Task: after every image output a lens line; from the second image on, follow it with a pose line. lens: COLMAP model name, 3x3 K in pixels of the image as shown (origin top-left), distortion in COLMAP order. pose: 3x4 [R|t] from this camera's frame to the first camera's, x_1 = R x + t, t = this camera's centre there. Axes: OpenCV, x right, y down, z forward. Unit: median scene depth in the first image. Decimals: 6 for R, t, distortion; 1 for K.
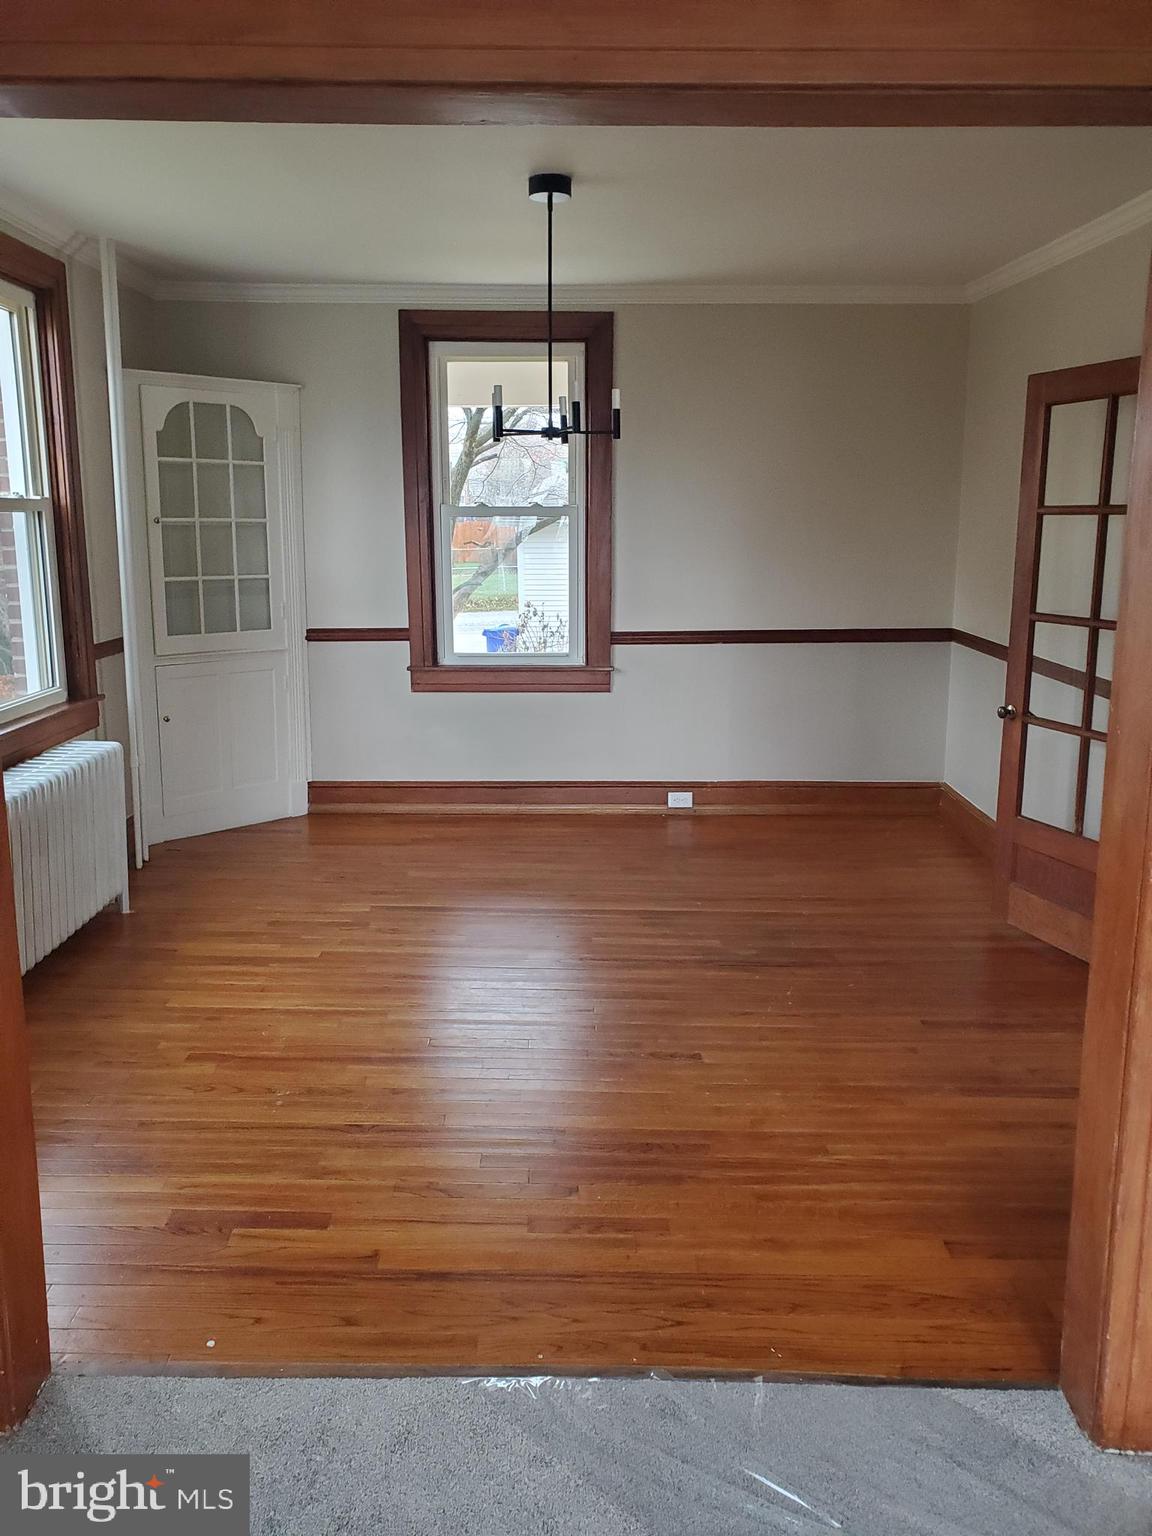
lens RADIAL K [[1178.5, 0, 576.3], [0, 1178.5, 760.4], [0, 0, 1]] dist [0.033054, 0.000310]
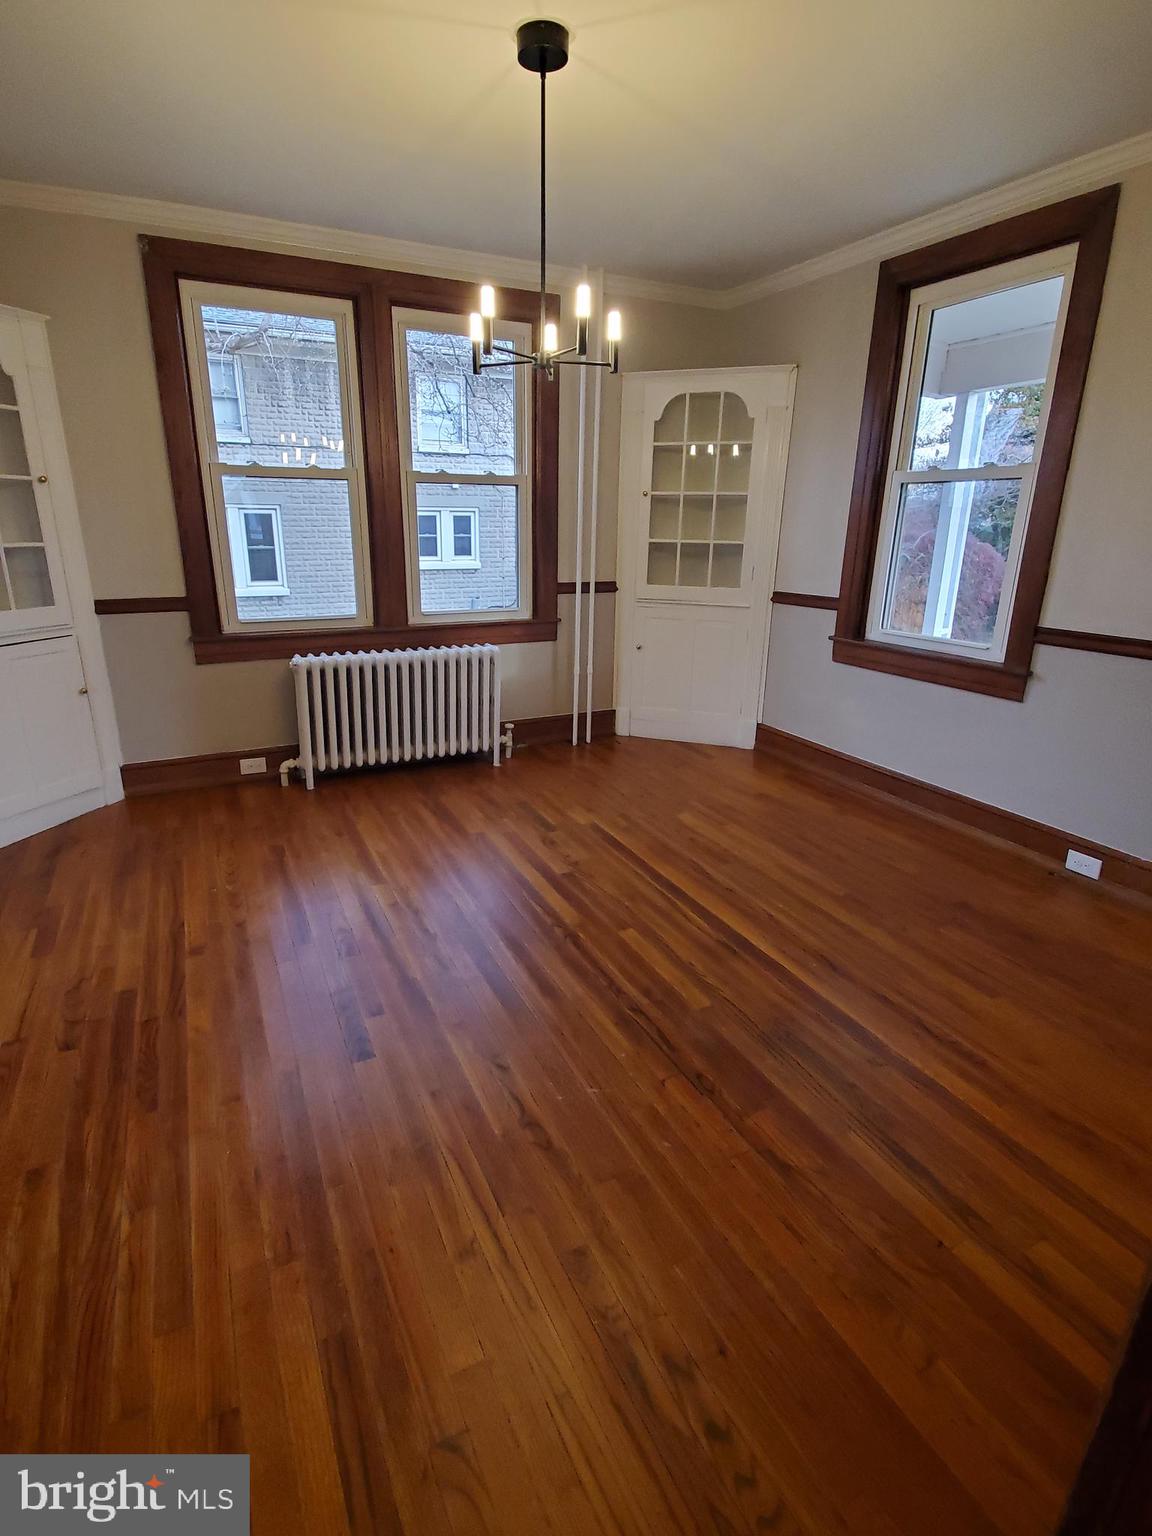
lens RADIAL K [[751.8, 0, 560.2], [0, 751.8, 762.8], [0, 0, 1]] dist [0.012982, -0.015919]
pose [[0.428384, 0.281252, -0.858711, 0.379517], [-0.187747, 0.957290, 0.219878, -0.079201], [0.883877, 0.067028, 0.462892, 0.529444]]
